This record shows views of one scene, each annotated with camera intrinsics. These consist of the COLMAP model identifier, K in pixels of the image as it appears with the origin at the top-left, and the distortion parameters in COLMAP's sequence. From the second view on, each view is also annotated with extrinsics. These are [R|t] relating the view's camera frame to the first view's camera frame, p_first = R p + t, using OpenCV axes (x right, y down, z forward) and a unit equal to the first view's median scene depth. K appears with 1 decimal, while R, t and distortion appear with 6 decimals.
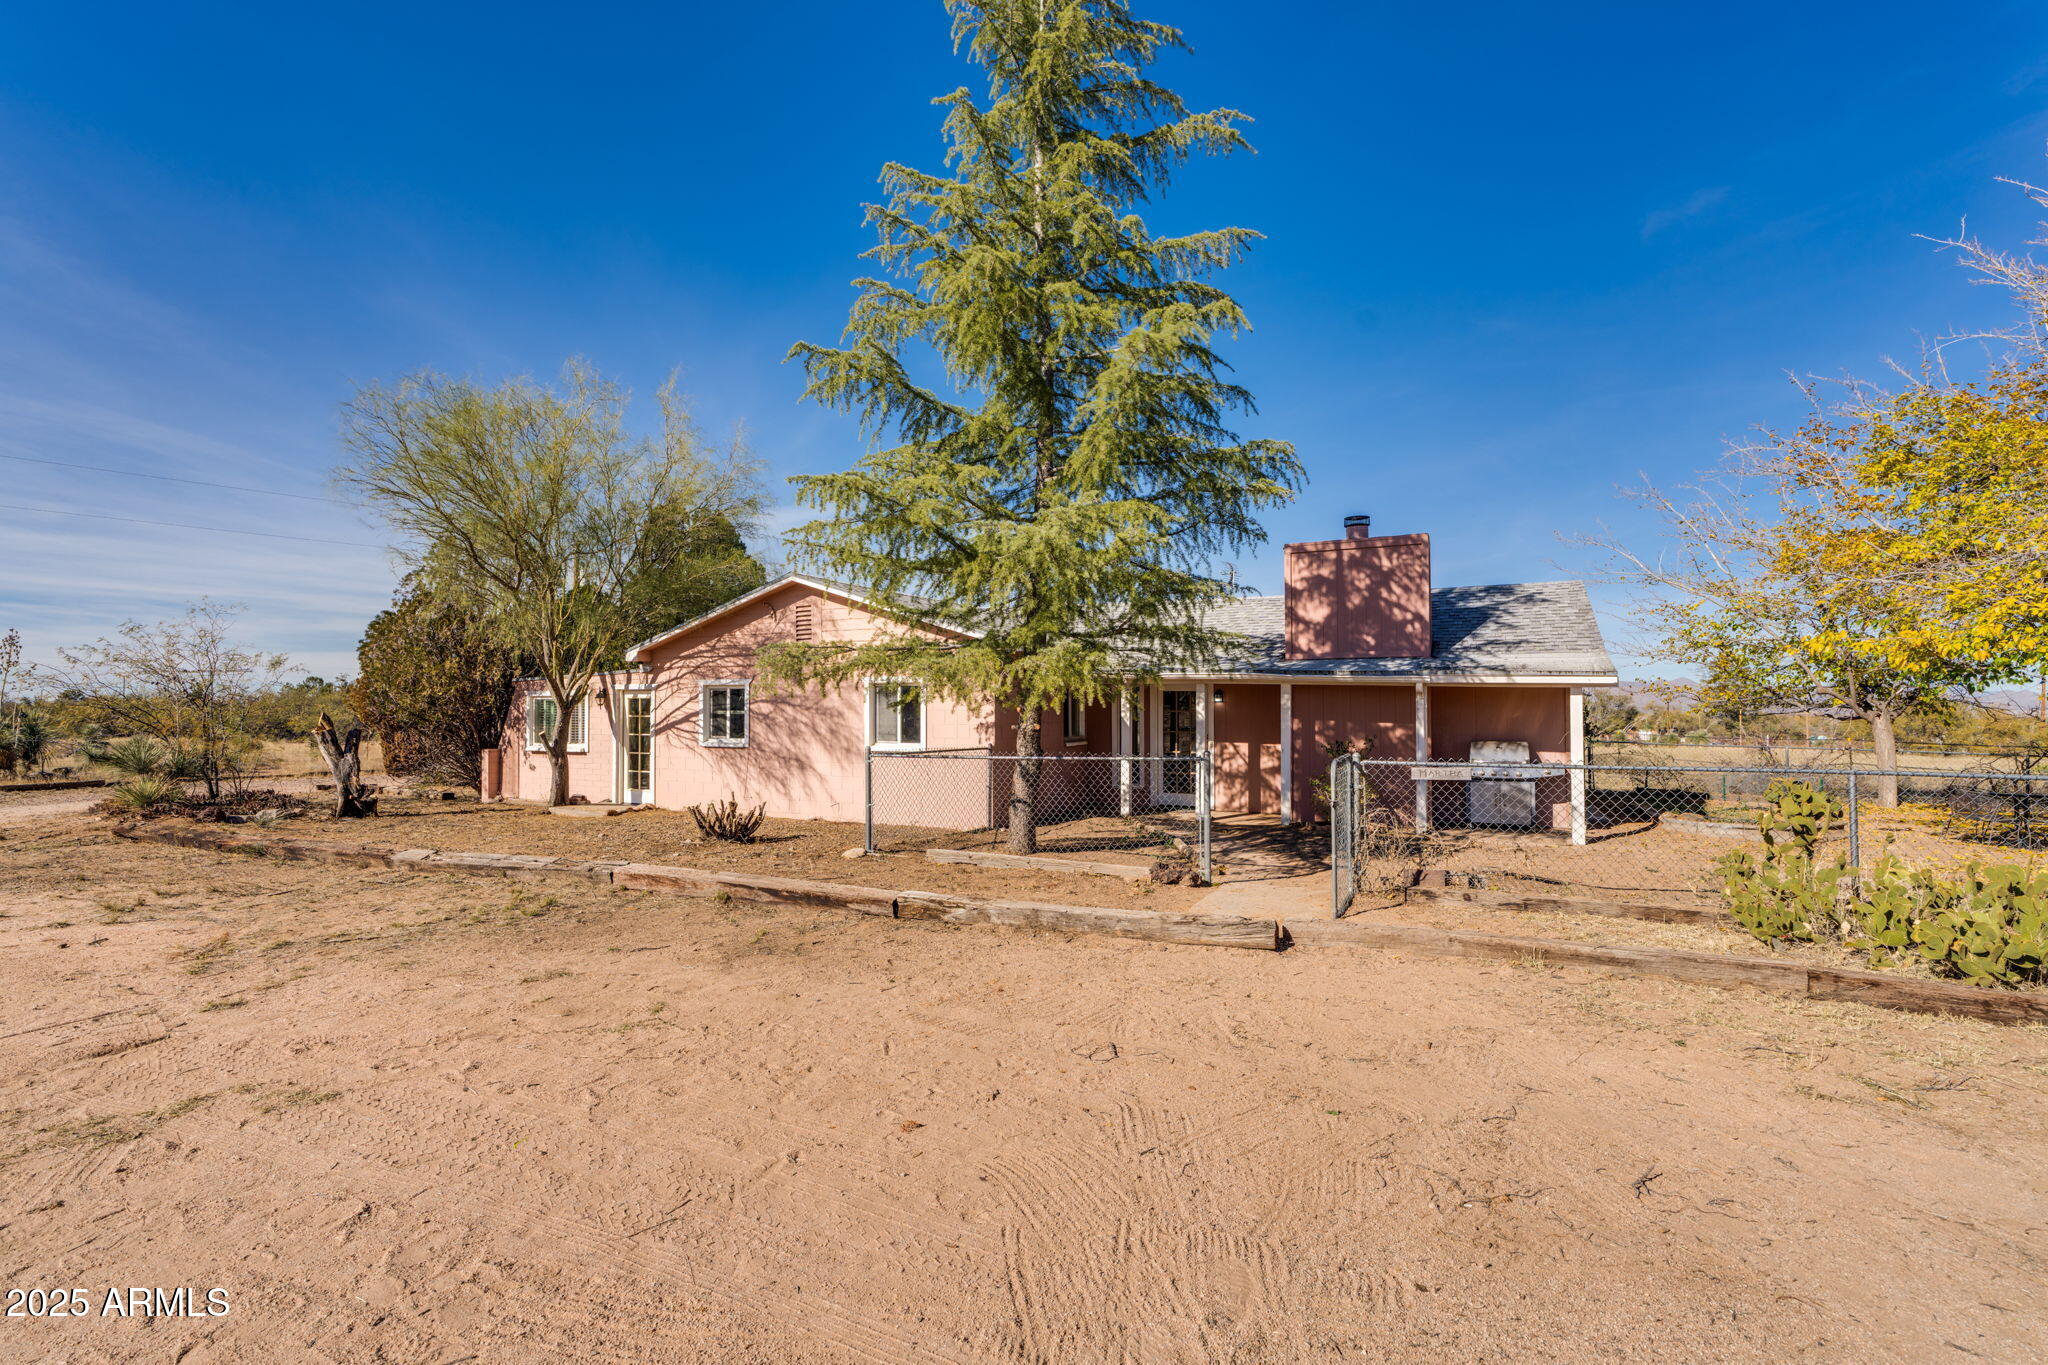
lens RADIAL K [[958.2, 0, 1020.6], [0, 958.2, 677.9], [0, 0, 1]] dist [-0.011807, 0.000508]
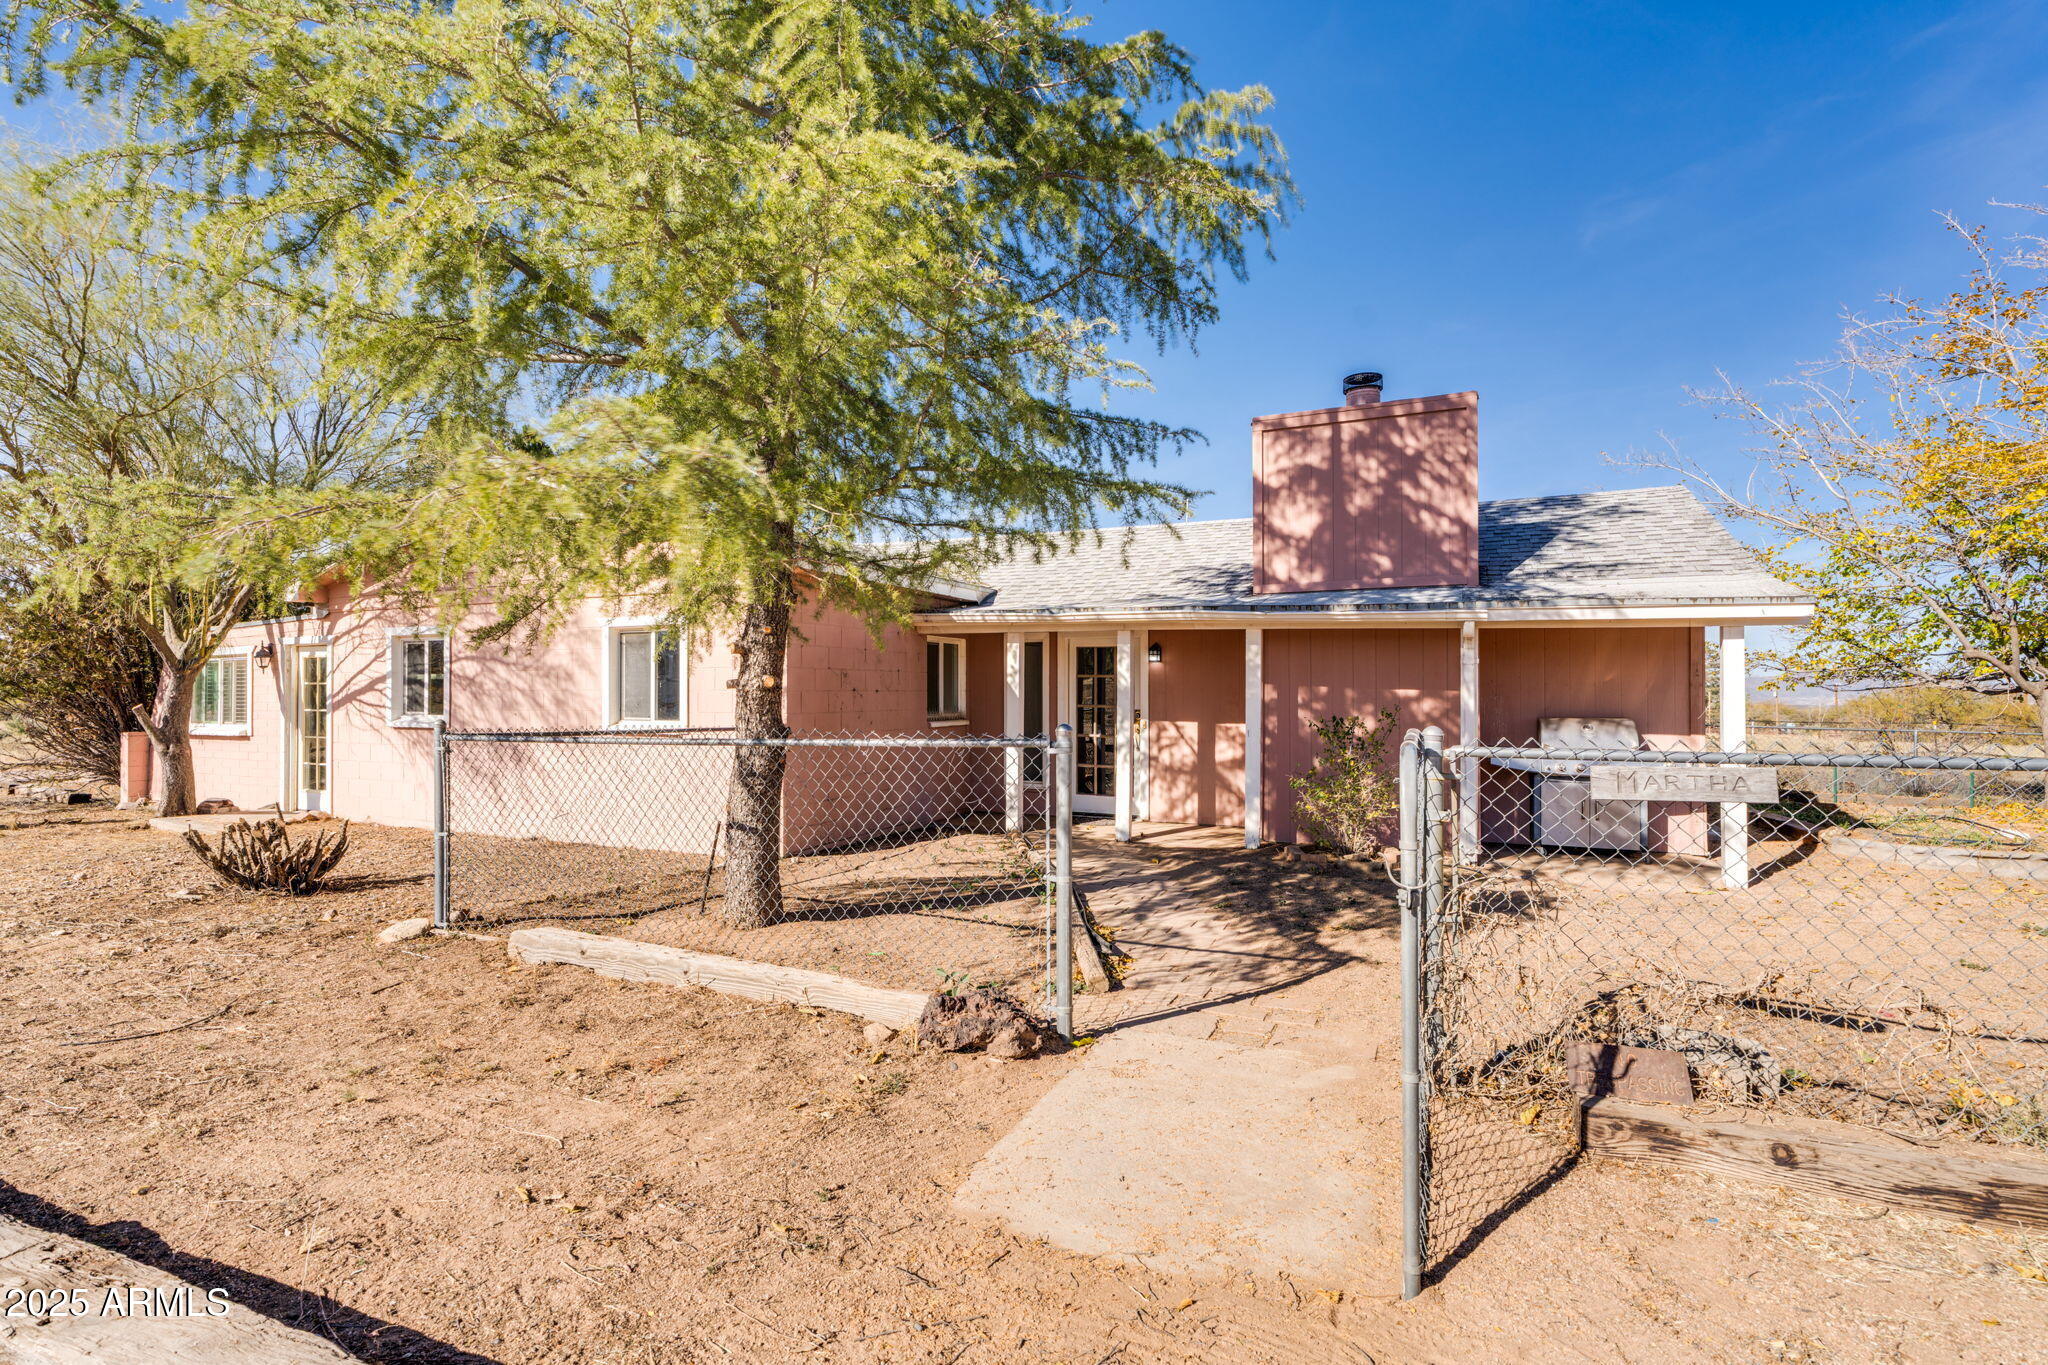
lens RADIAL K [[958.2, 0, 1017.9], [0, 958.2, 686.6], [0, 0, 1]] dist [-0.011807, 0.000508]
pose [[0.999626, 0.001759, 0.027276, 0.097903], [-0.002342, 0.999769, 0.021357, 0.030385], [-0.027232, -0.021413, 0.999400, 0.348123]]
